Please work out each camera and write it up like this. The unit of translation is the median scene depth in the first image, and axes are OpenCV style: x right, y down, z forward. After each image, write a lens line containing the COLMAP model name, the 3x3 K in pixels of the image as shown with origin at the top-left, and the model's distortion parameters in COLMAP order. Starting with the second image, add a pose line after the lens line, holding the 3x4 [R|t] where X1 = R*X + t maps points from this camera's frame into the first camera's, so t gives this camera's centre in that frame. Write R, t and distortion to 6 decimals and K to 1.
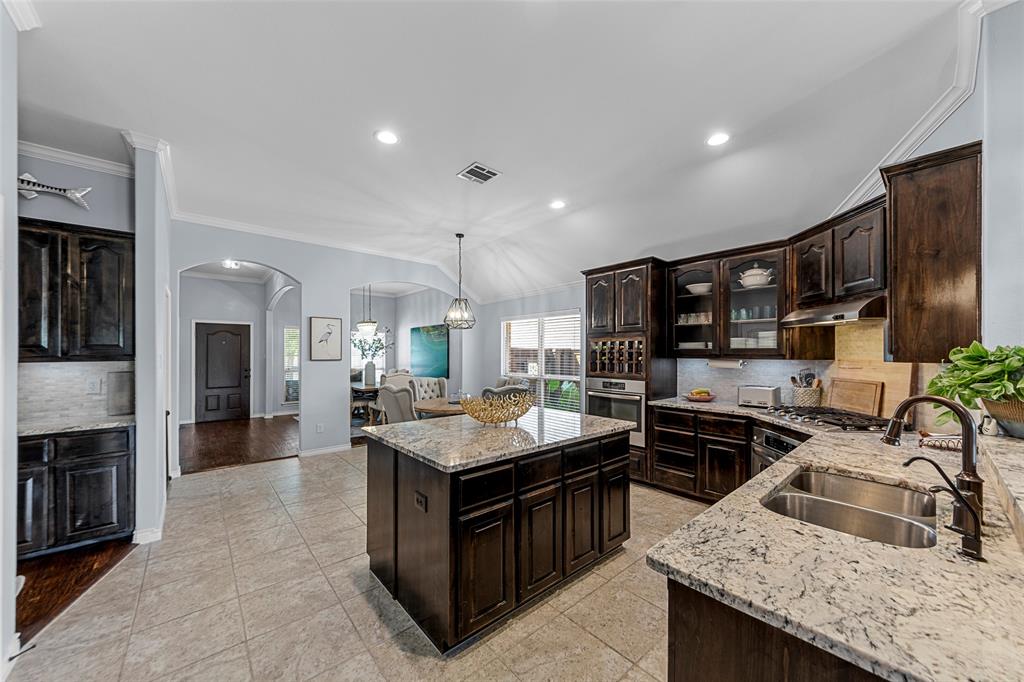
lens RADIAL K [[368.0, 0, 508.3], [0, 368.0, 355.0], [0, 0, 1]] dist [0.001682, 0.002267]
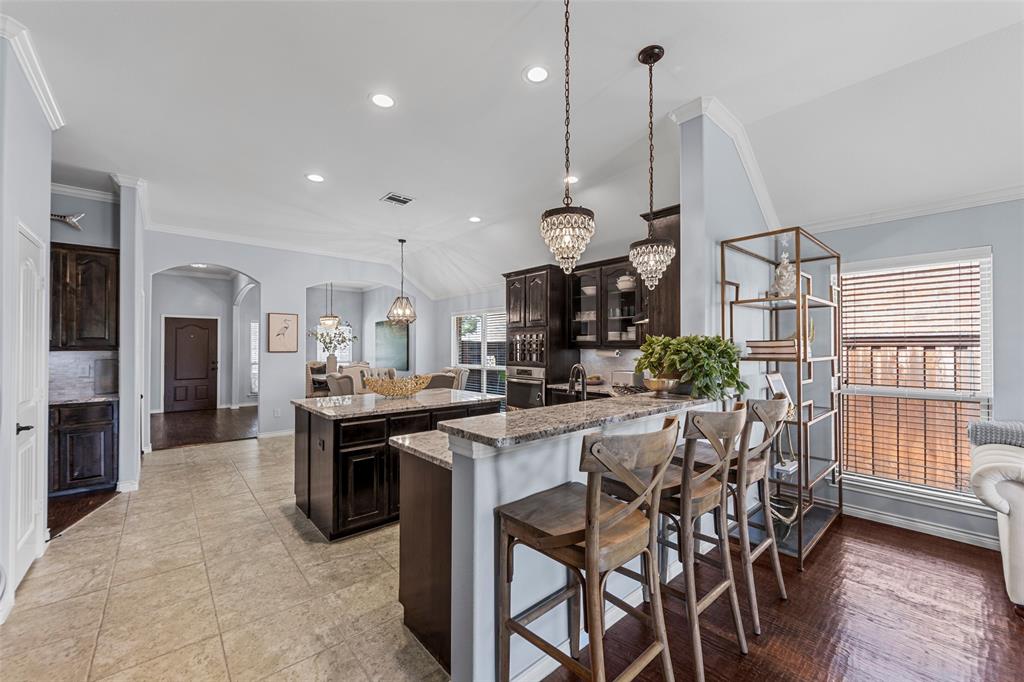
lens RADIAL K [[404.6, 0, 516.9], [0, 404.6, 347.1], [0, 0, 1]] dist [0.000000, -0.001202]
pose [[0.999909, -0.001215, 0.013447, 0.282565], [0.001317, 0.999970, -0.007594, 0.014385], [-0.013438, 0.007611, 0.999881, -0.335964]]
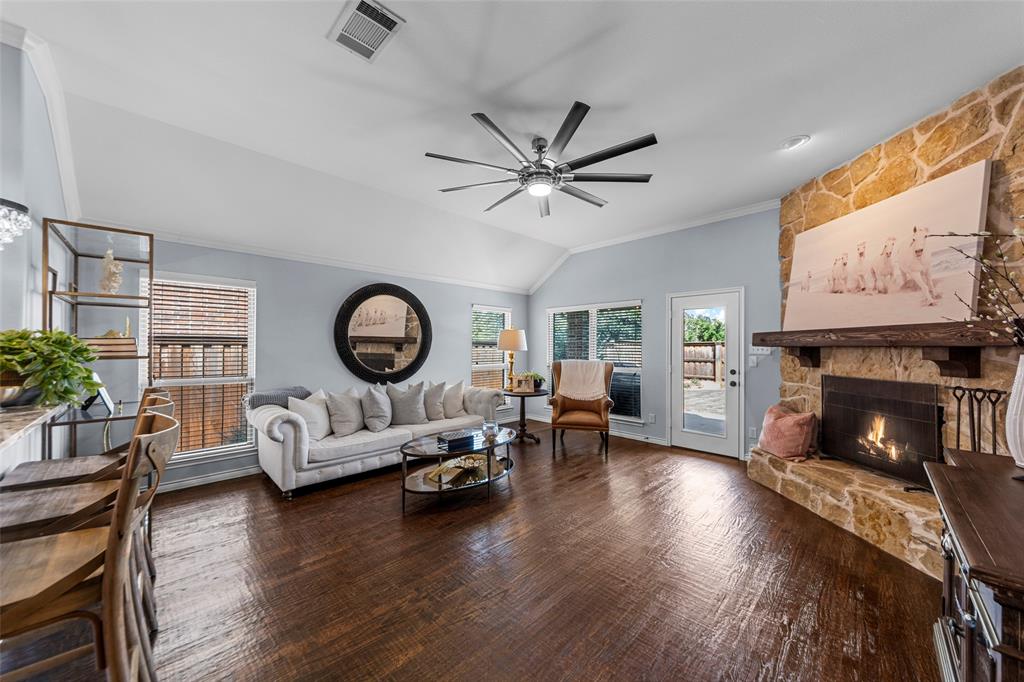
lens RADIAL K [[368.0, 0, 515.9], [0, 368.0, 345.0], [0, 0, 1]] dist [0.001682, 0.002267]
pose [[-0.079021, 0.003460, 0.996867, 0.035555], [0.000895, 0.999994, -0.003400, 0.012560], [-0.996873, 0.000624, -0.079023, -0.273391]]
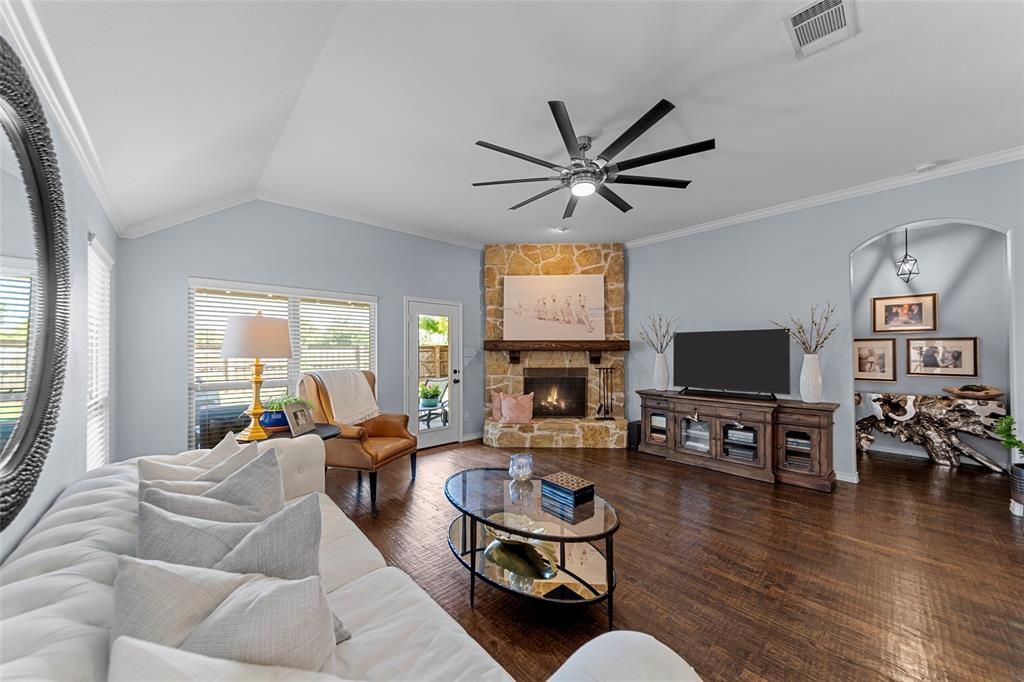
lens RADIAL K [[368.0, 0, 509.8], [0, 368.0, 347.2], [0, 0, 1]] dist [0.001682, 0.002267]
pose [[-0.999771, -0.001135, -0.021360, 1.067625], [-0.001018, 0.999985, -0.005462, 0.008365], [0.021366, -0.005439, -0.999757, 0.437645]]
